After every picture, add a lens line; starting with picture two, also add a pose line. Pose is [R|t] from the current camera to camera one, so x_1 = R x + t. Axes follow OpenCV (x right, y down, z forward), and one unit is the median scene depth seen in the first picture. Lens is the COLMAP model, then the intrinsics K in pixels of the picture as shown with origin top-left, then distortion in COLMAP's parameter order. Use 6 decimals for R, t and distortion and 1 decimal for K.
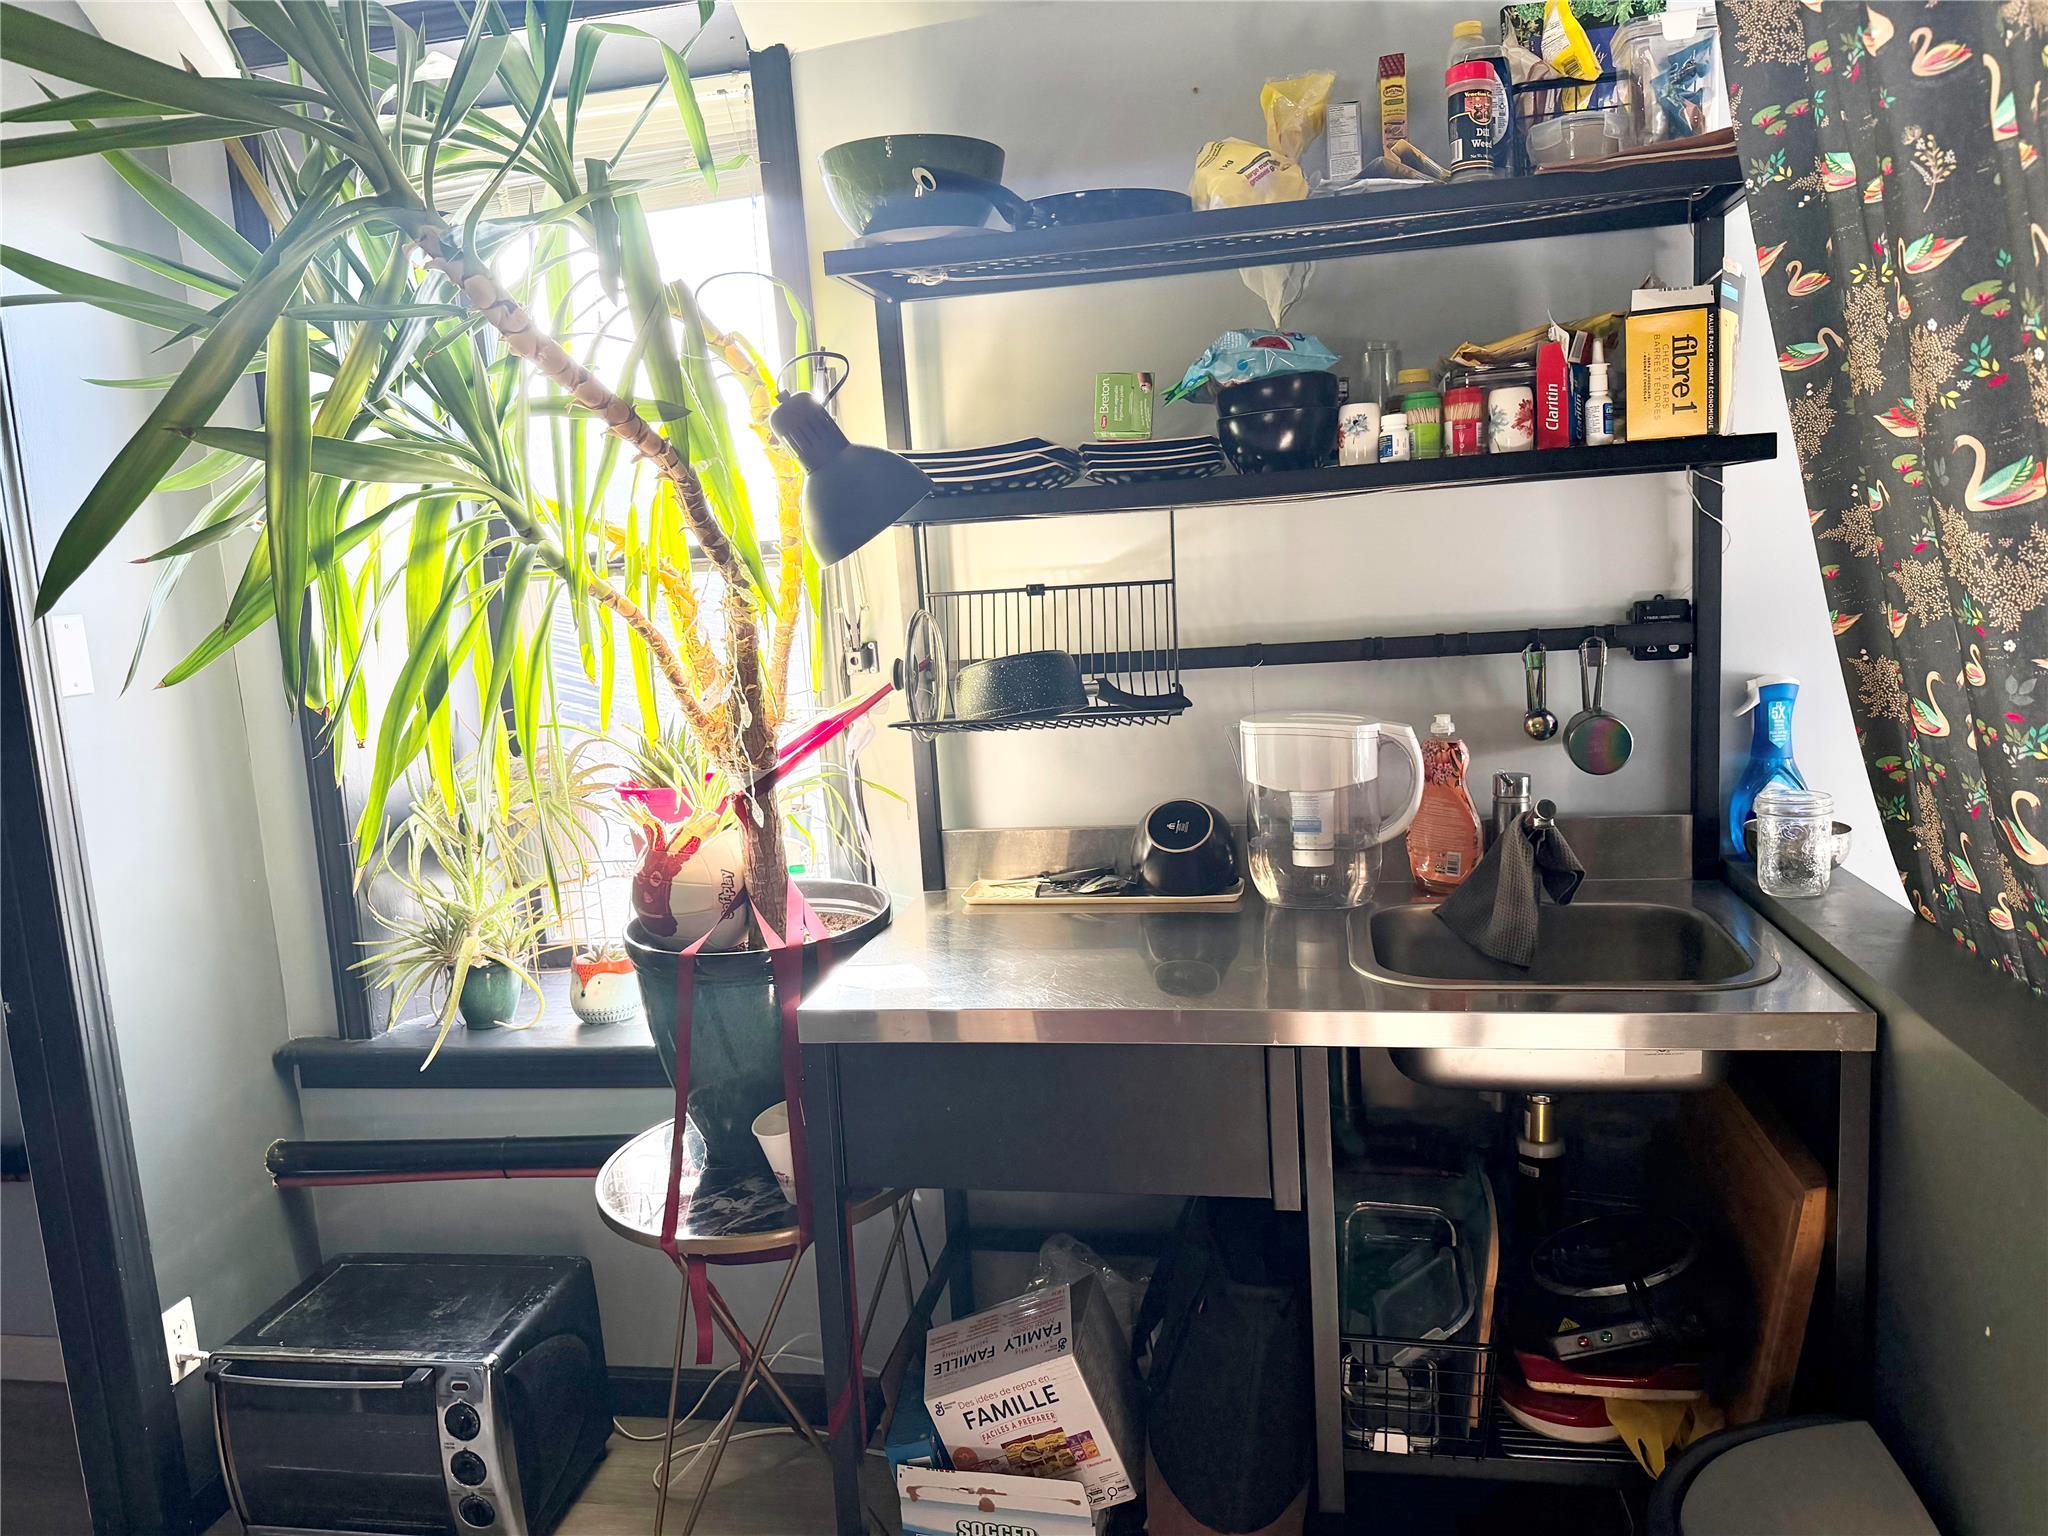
lens RADIAL K [[1434.3, 0, 1024.0], [0, 1434.3, 768.0], [0, 0, 1]] dist [0.114856, -0.175886]
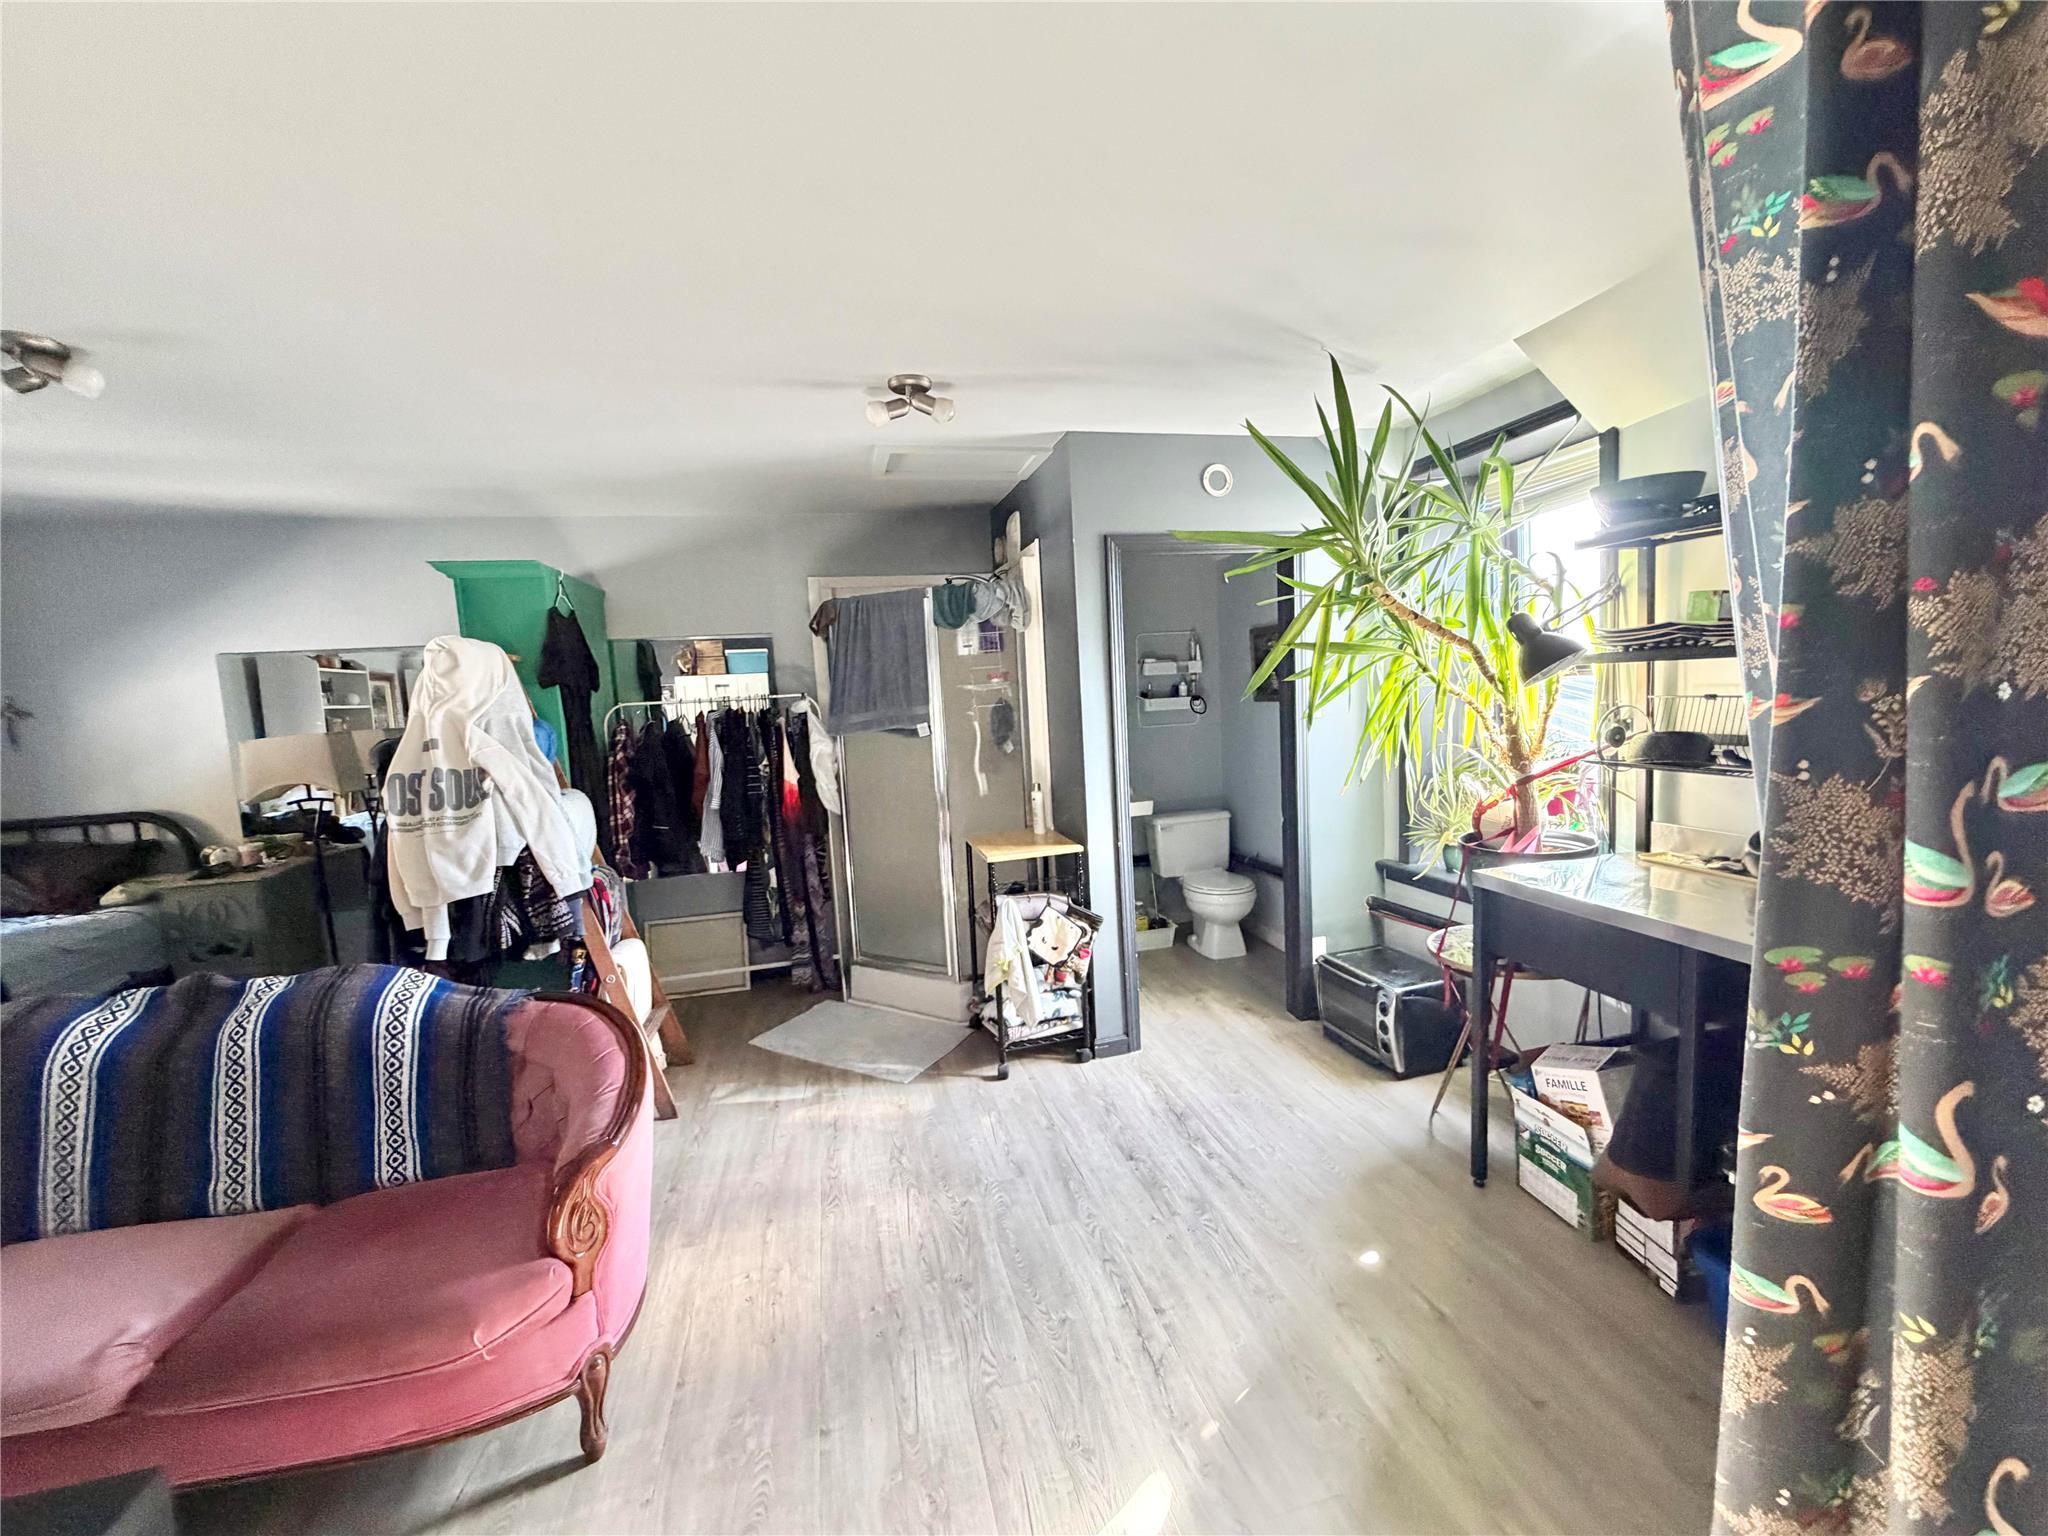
lens RADIAL K [[819.1, 0, 1014.1], [0, 819.1, 771.5], [0, 0, 1]] dist [0.003076, 0.000051]
pose [[0.414316, 0.130111, -0.900785, 0.595728], [-0.101466, 0.990162, 0.096352, -0.042179], [0.904459, 0.051479, 0.423442, -0.228350]]
